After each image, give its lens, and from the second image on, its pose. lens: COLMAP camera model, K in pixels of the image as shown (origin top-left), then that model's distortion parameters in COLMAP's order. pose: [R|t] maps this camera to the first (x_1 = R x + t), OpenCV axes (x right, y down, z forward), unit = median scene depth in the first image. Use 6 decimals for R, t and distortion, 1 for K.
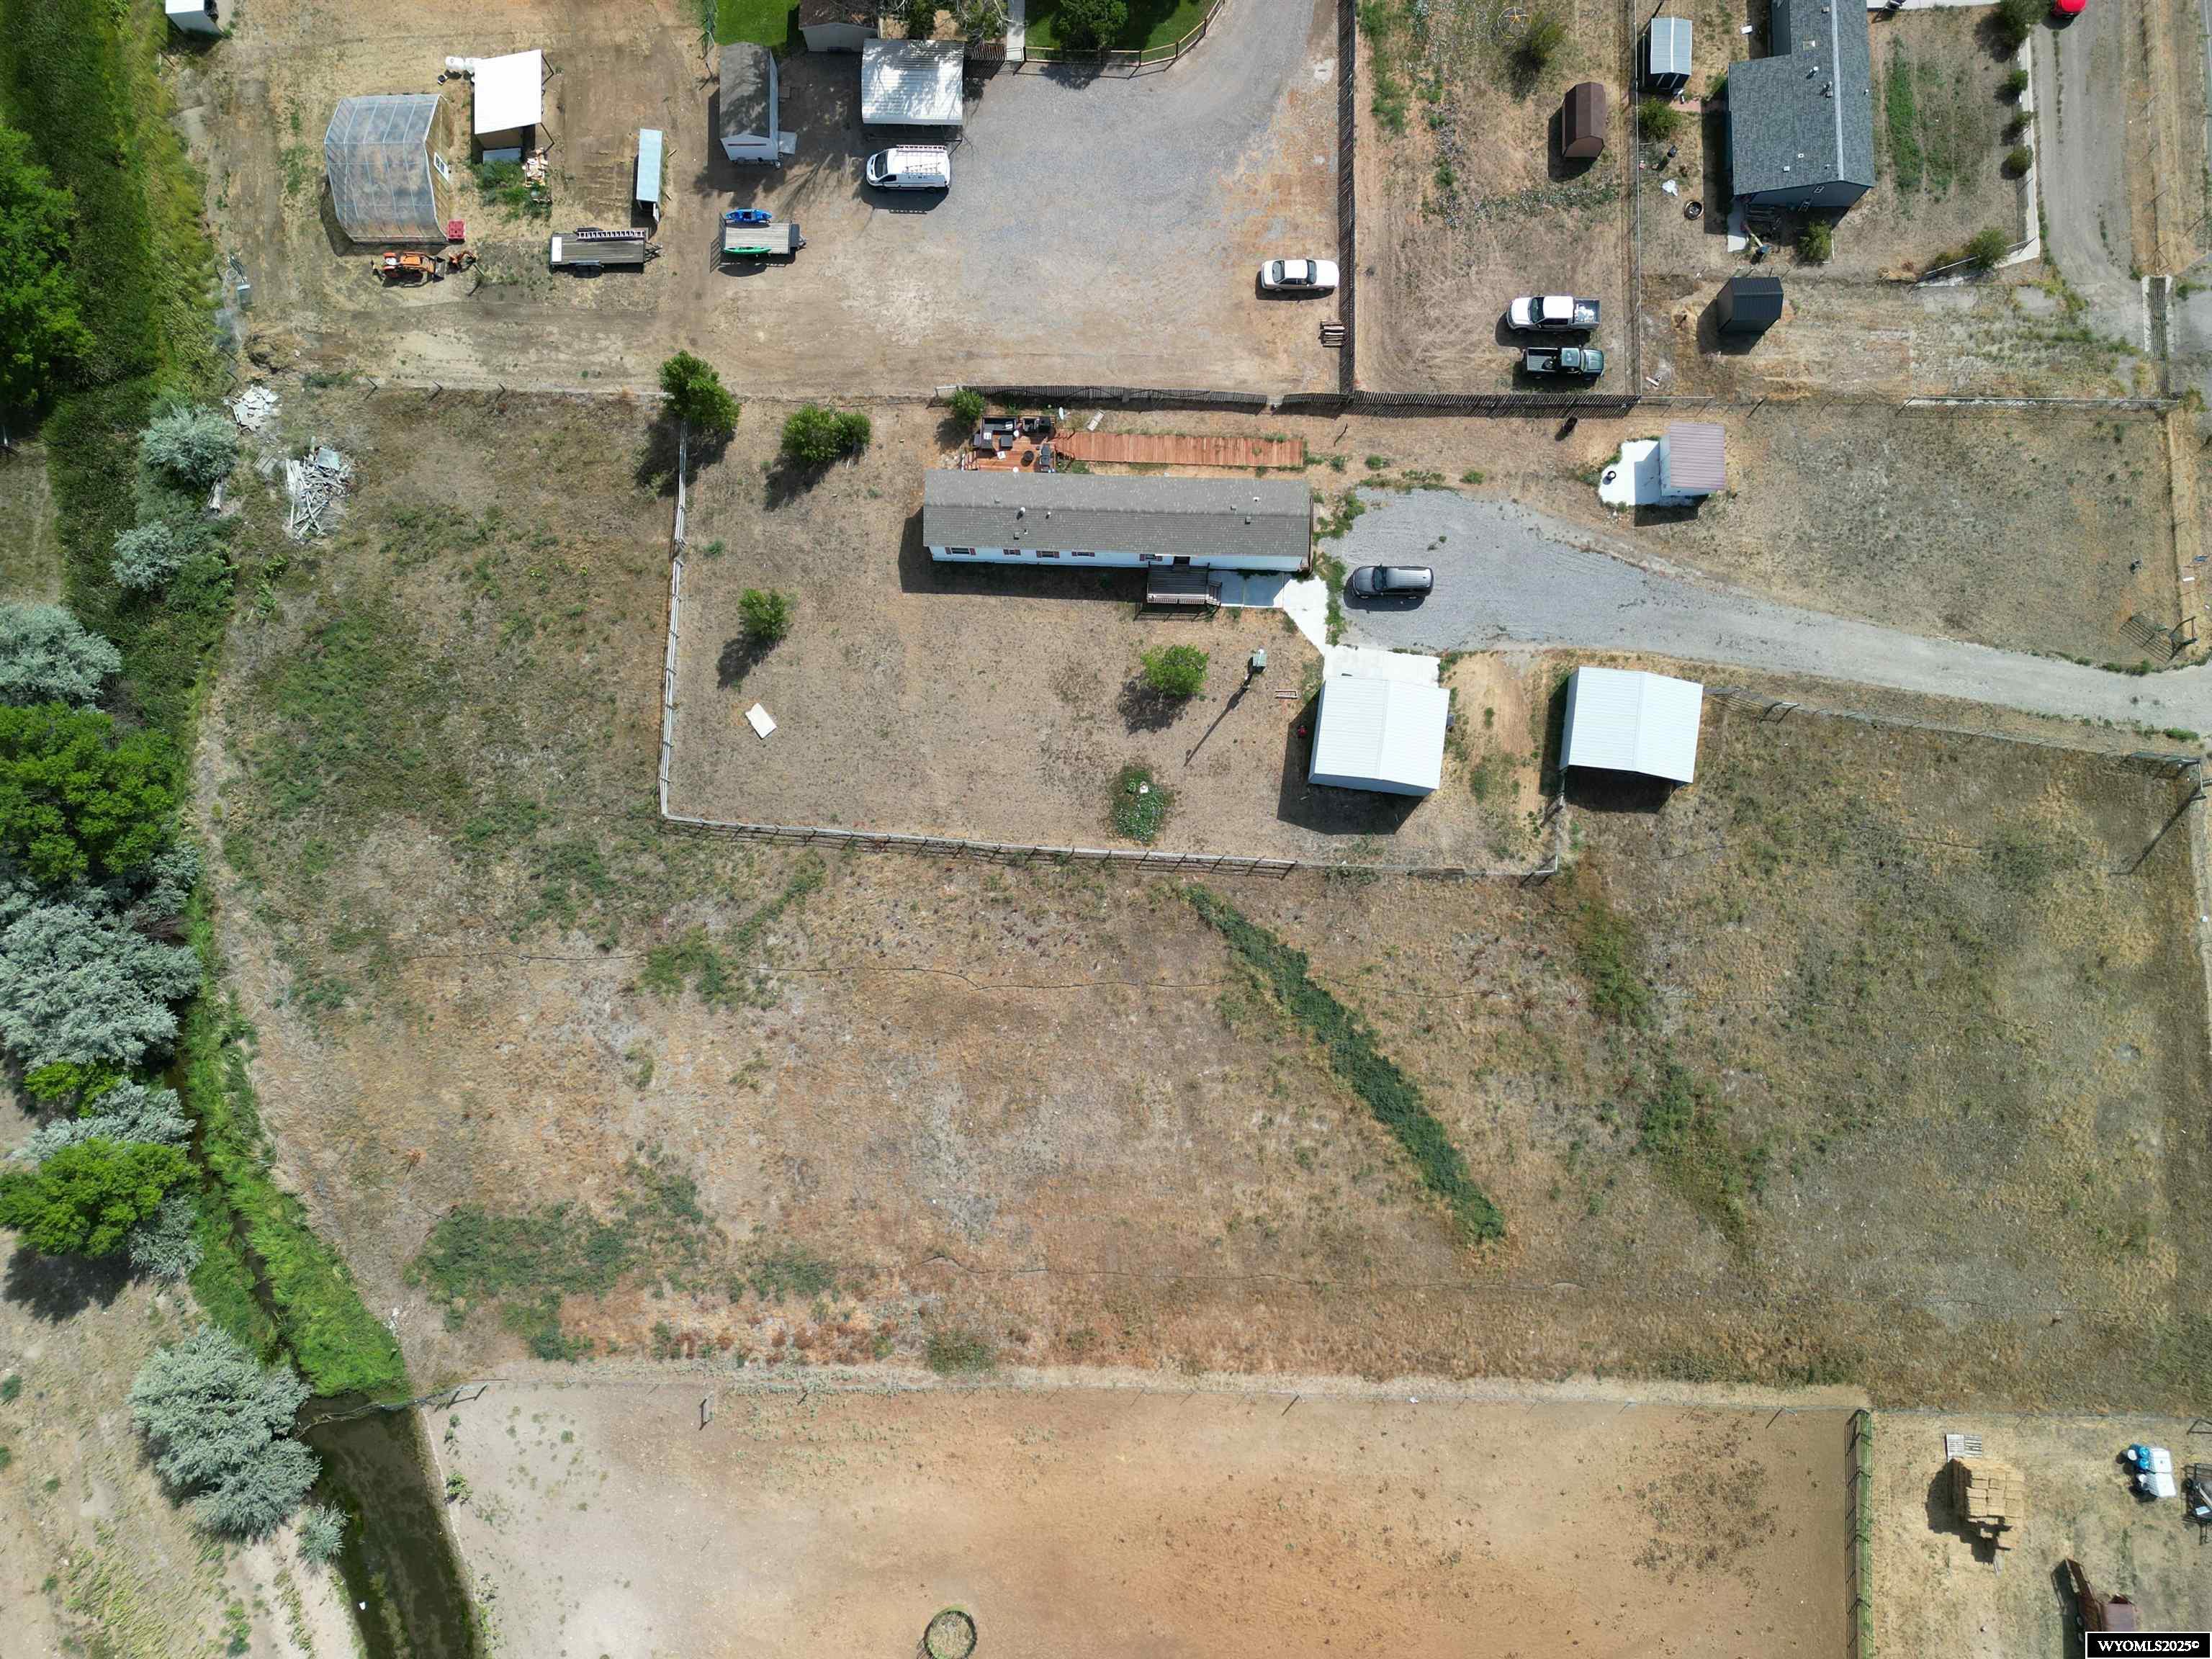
lens RADIAL K [[1538.7, 0, 1106.0], [0, 1538.7, 829.5], [0, 0, 1]] dist [0.077179, -0.067009]
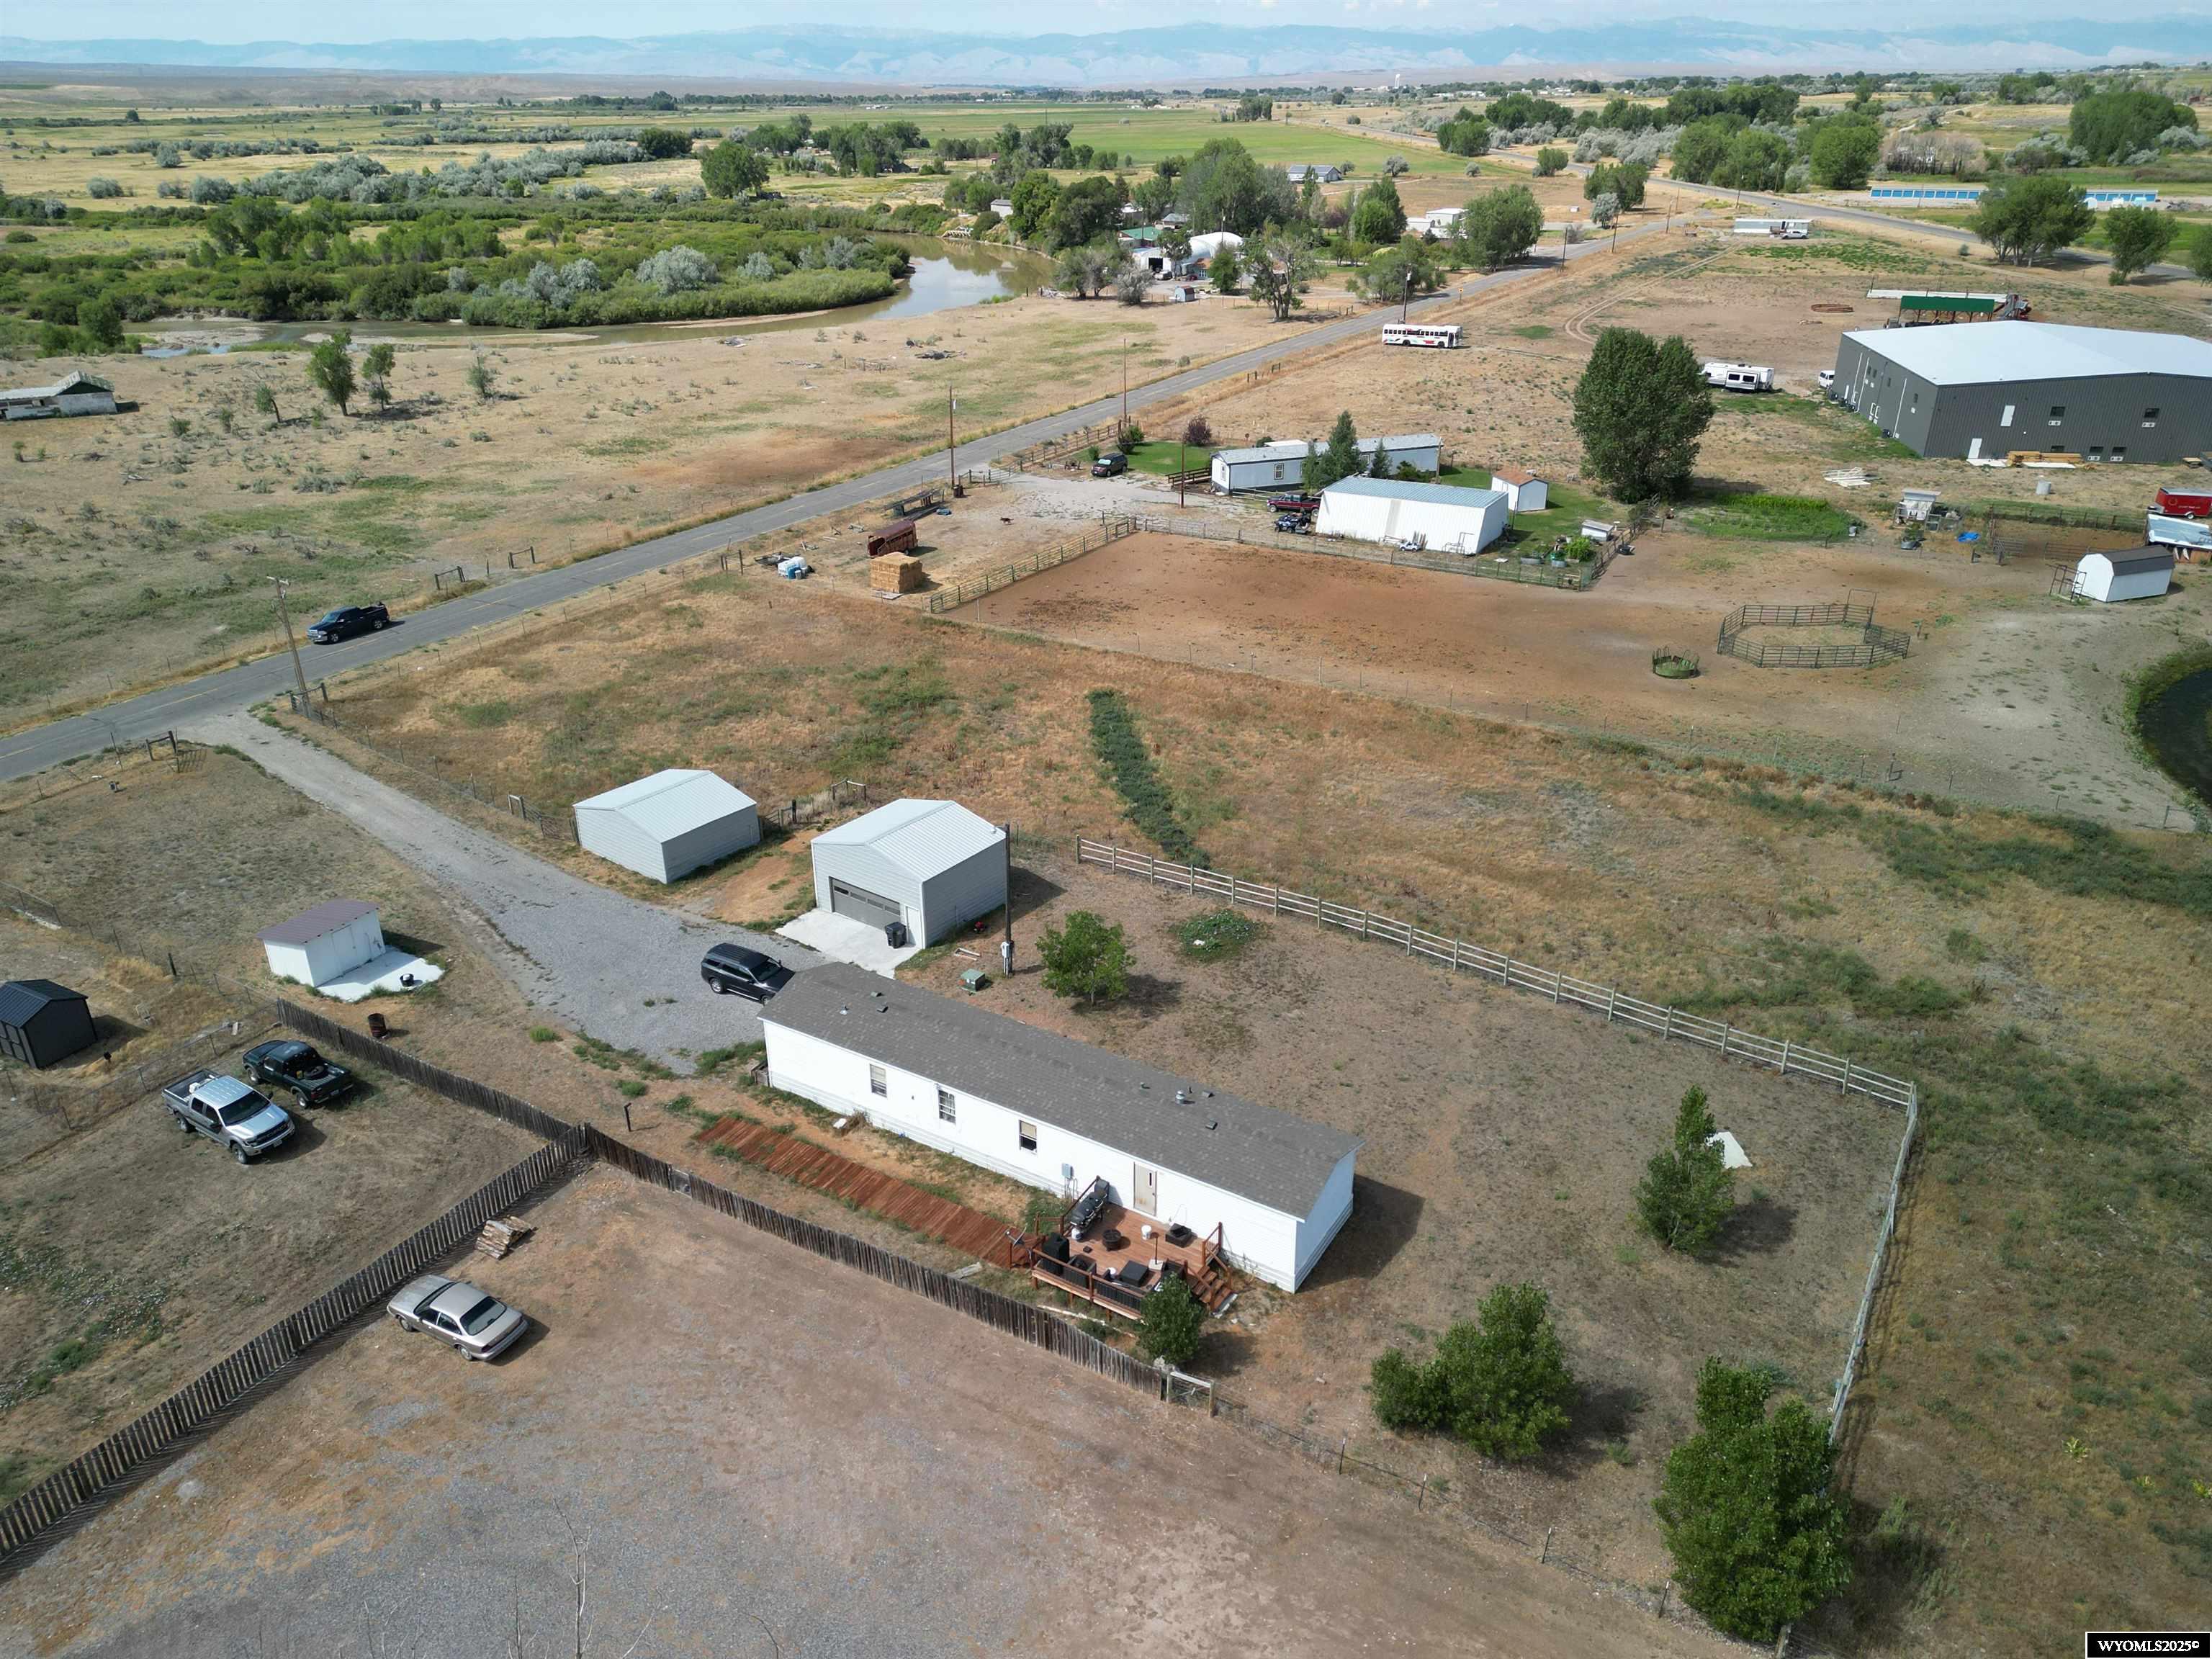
lens RADIAL K [[1538.7, 0, 1106.0], [0, 1538.7, 829.5], [0, 0, 1]] dist [0.077179, -0.067009]
pose [[-0.867844, -0.206821, 0.451744, -0.259230], [0.493700, -0.256960, 0.830802, -0.648673], [-0.055747, 0.944032, 0.325108, 0.695423]]
